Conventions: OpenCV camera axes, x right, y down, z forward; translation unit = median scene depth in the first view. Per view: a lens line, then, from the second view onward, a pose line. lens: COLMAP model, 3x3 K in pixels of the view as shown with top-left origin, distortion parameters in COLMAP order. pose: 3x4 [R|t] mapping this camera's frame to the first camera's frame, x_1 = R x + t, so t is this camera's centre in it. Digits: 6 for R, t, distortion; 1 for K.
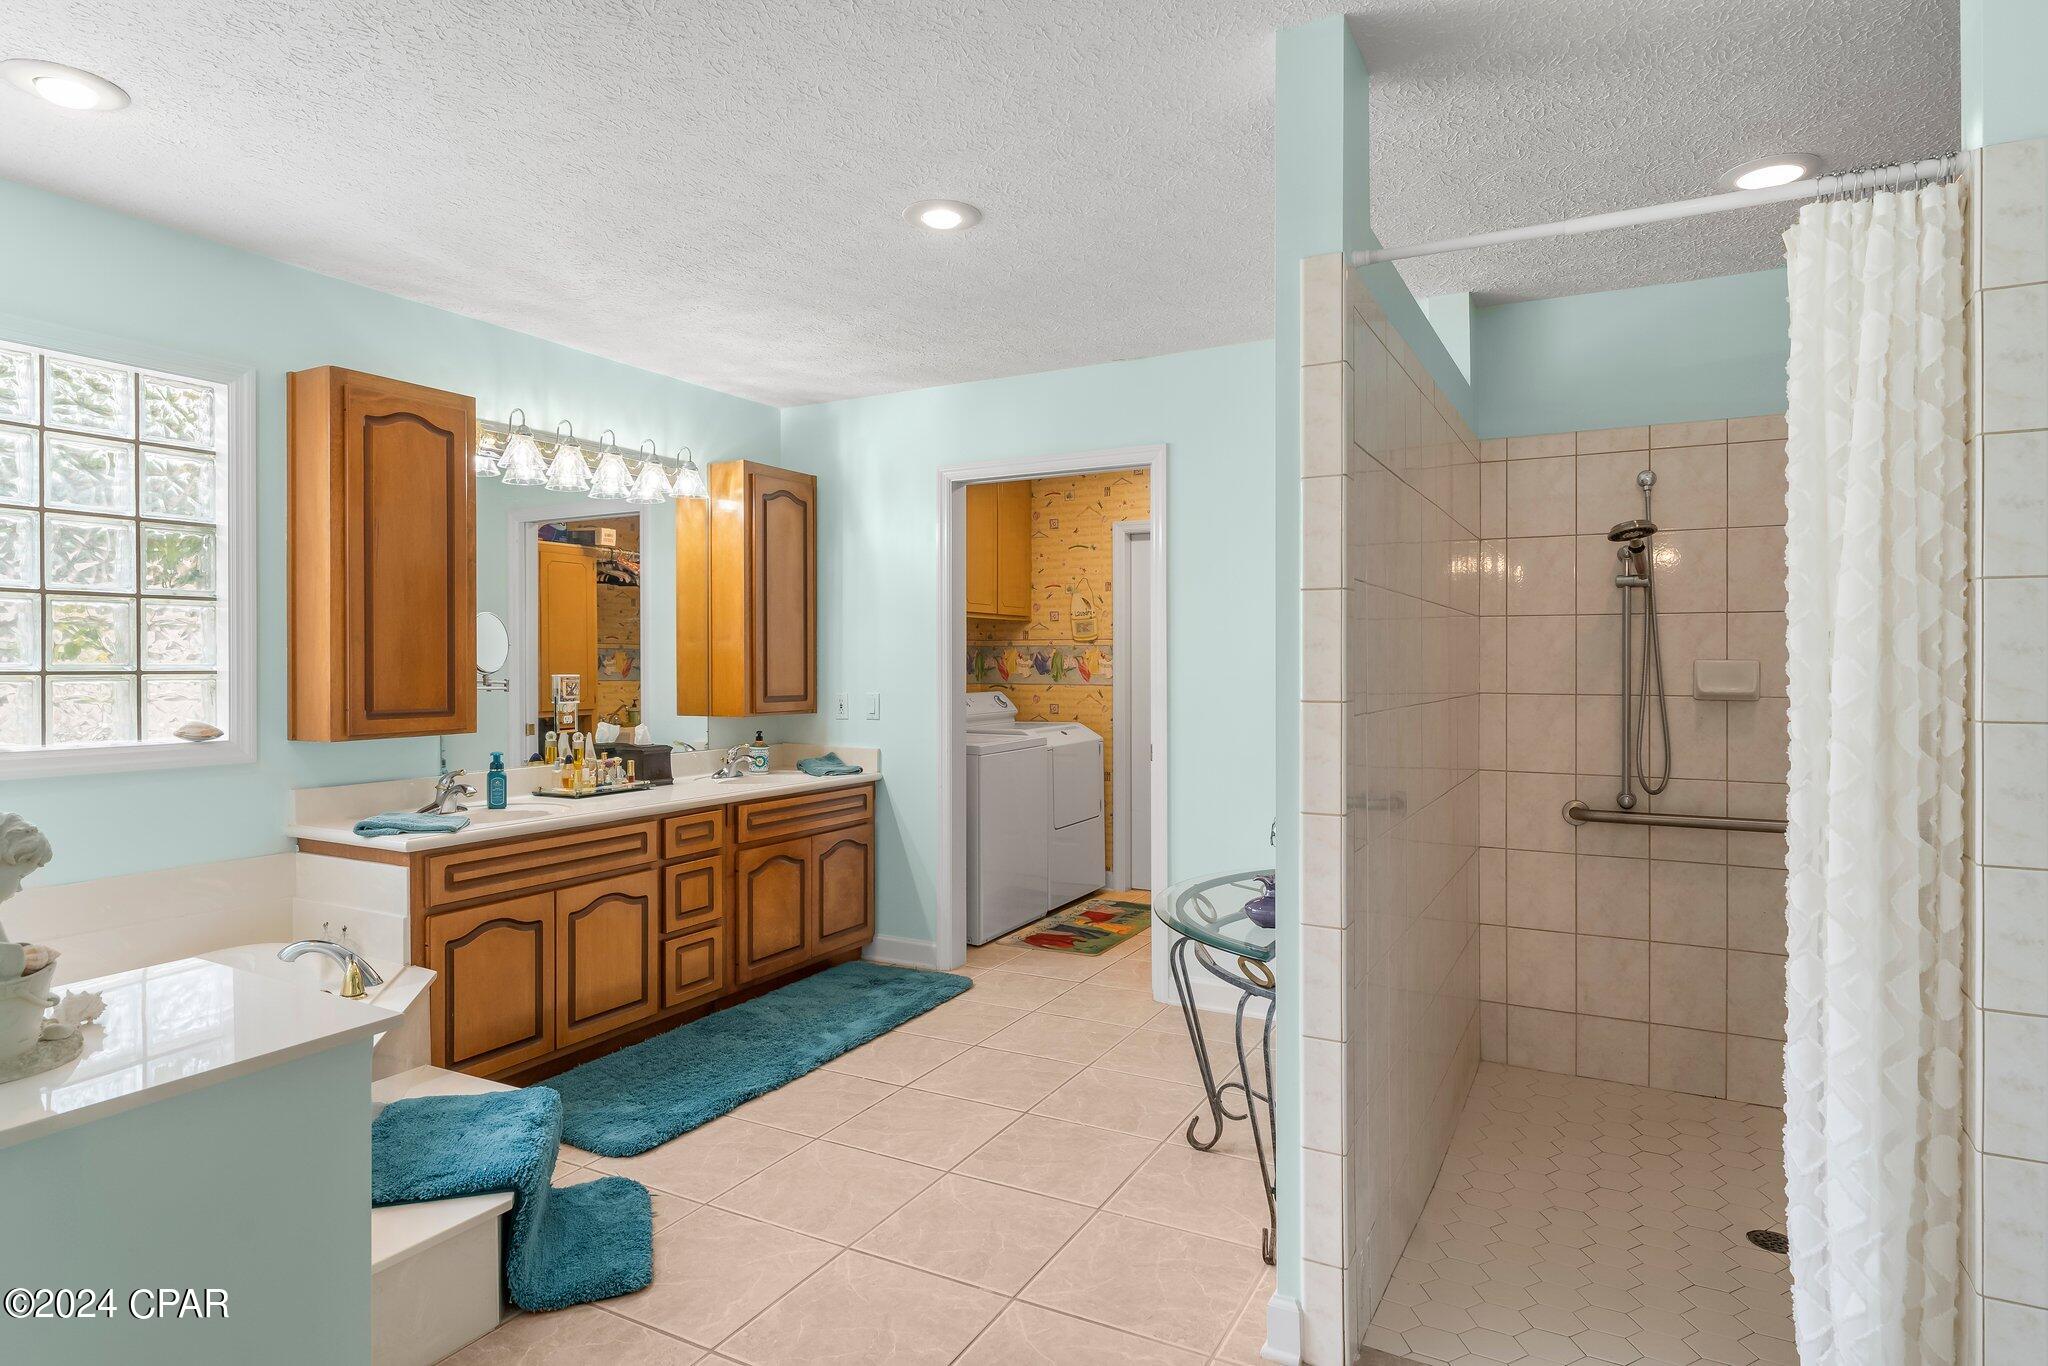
lens RADIAL K [[1139.5, 0, 1031.8], [0, 1139.5, 663.4], [0, 0, 1]] dist [-0.001601, -0.000301]
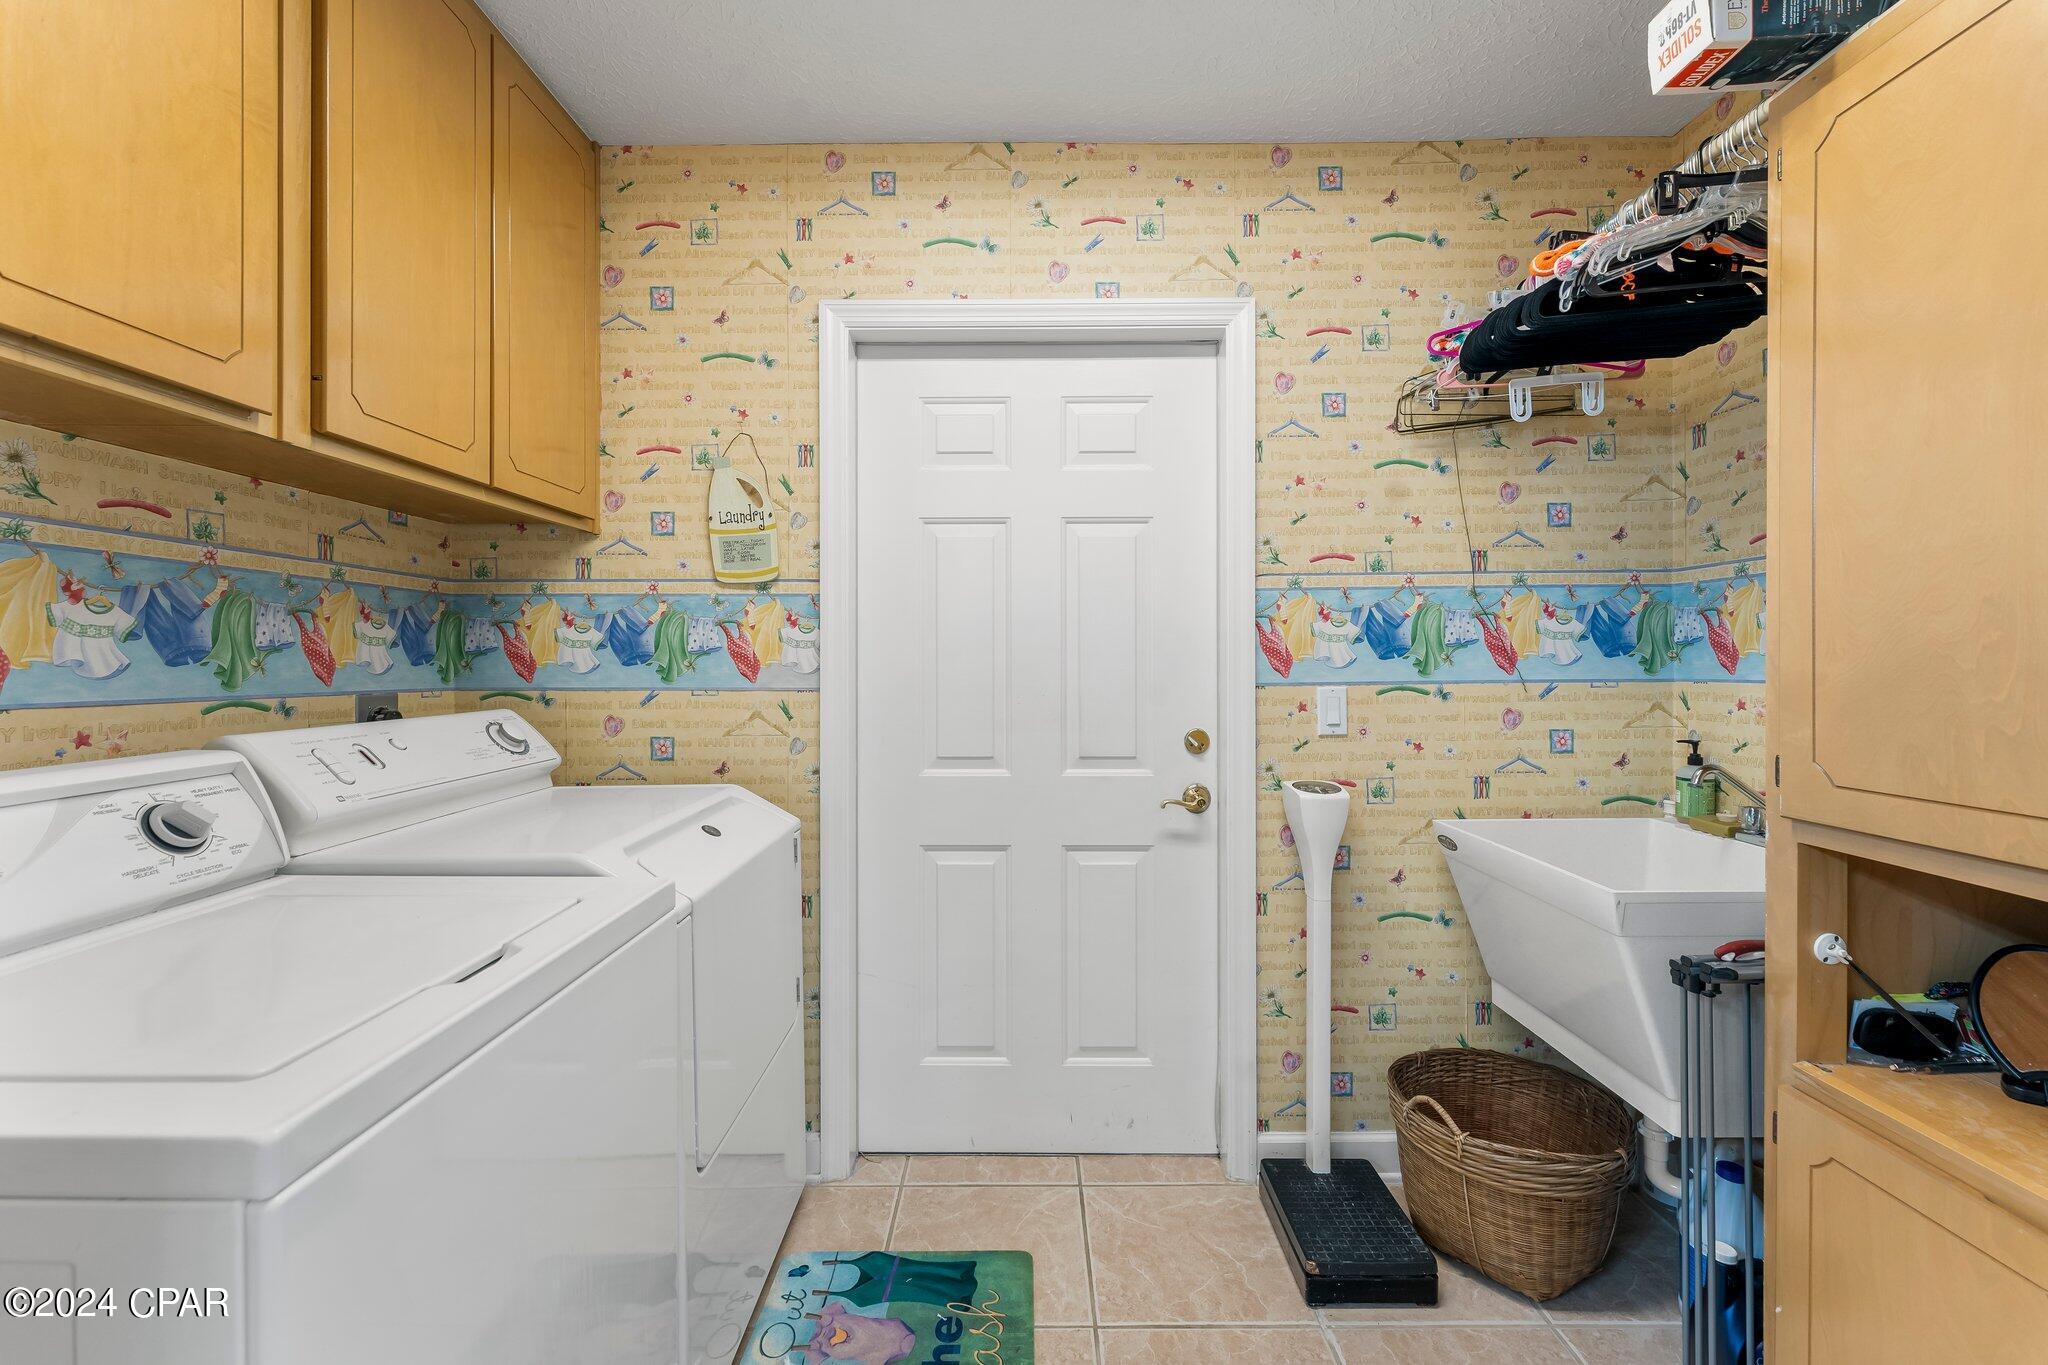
lens RADIAL K [[828.9, 0, 1023.0], [0, 828.9, 662.6], [0, 0, 1]] dist [0.001099, -0.000227]
pose [[0.881472, -0.000829, 0.472236, -0.009621], [0.002006, 0.999996, -0.001990, 0.013306], [-0.472232, 0.002701, 0.881470, 0.925036]]
